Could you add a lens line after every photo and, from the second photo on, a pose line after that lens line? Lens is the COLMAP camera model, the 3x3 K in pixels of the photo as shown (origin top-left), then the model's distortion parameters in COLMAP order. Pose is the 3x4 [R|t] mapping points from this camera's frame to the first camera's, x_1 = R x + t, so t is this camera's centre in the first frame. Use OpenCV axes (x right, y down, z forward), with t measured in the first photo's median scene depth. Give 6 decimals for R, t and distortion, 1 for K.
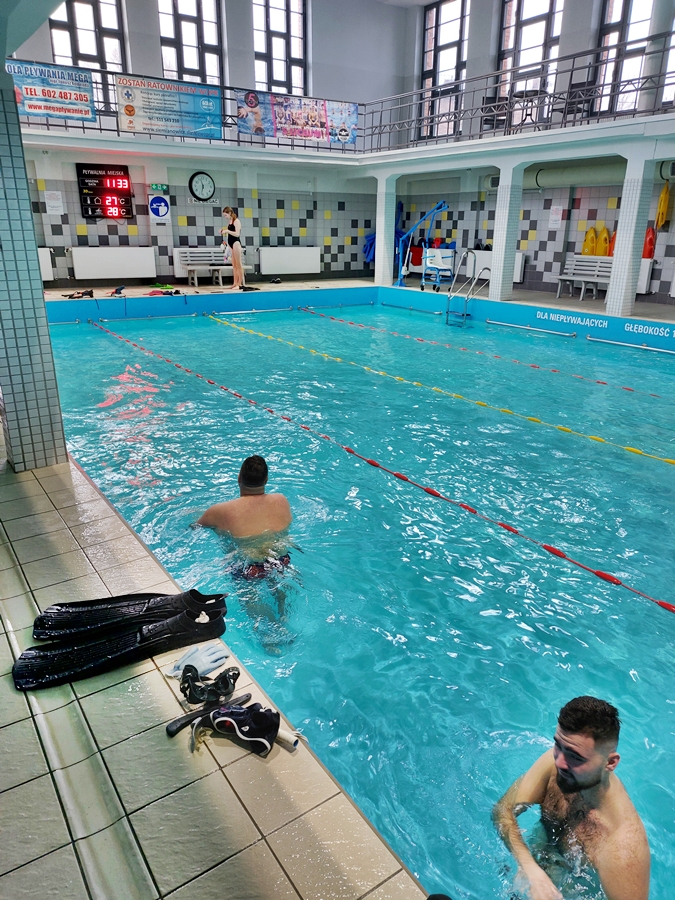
lens RADIAL K [[643.3, 0, 351.1], [0, 643.3, 448.2], [0, 0, 1]] dist [0.074783, -0.070546]
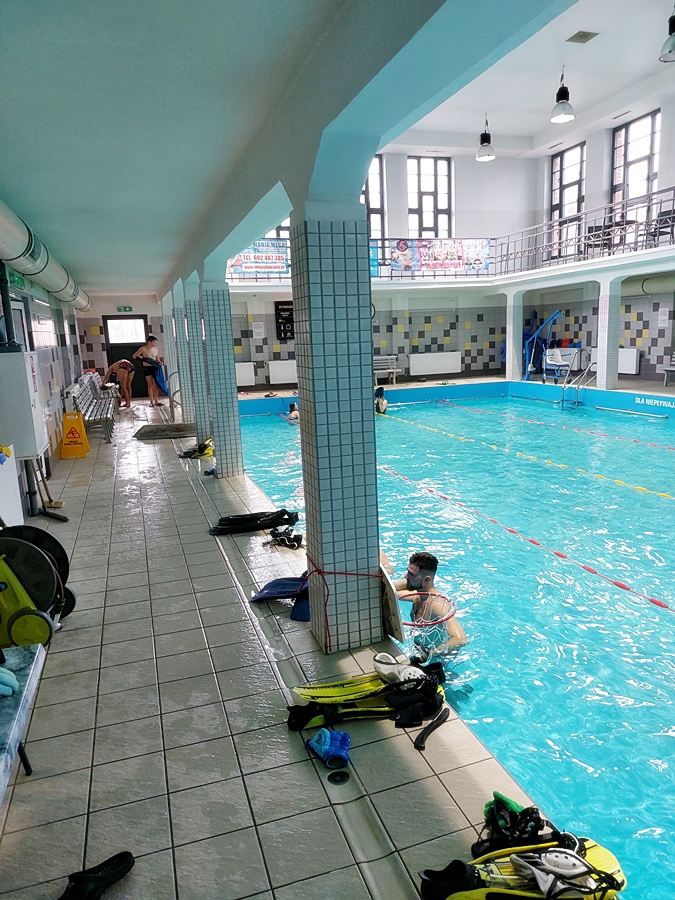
lens RADIAL K [[643.3, 0, 356.3], [0, 643.3, 452.2], [0, 0, 1]] dist [0.074783, -0.070546]
pose [[0.963104, -0.000835, -0.269129, 0.104204], [-0.038476, 0.989296, -0.140759, 0.057659], [0.266366, 0.145921, 0.952762, -0.189287]]
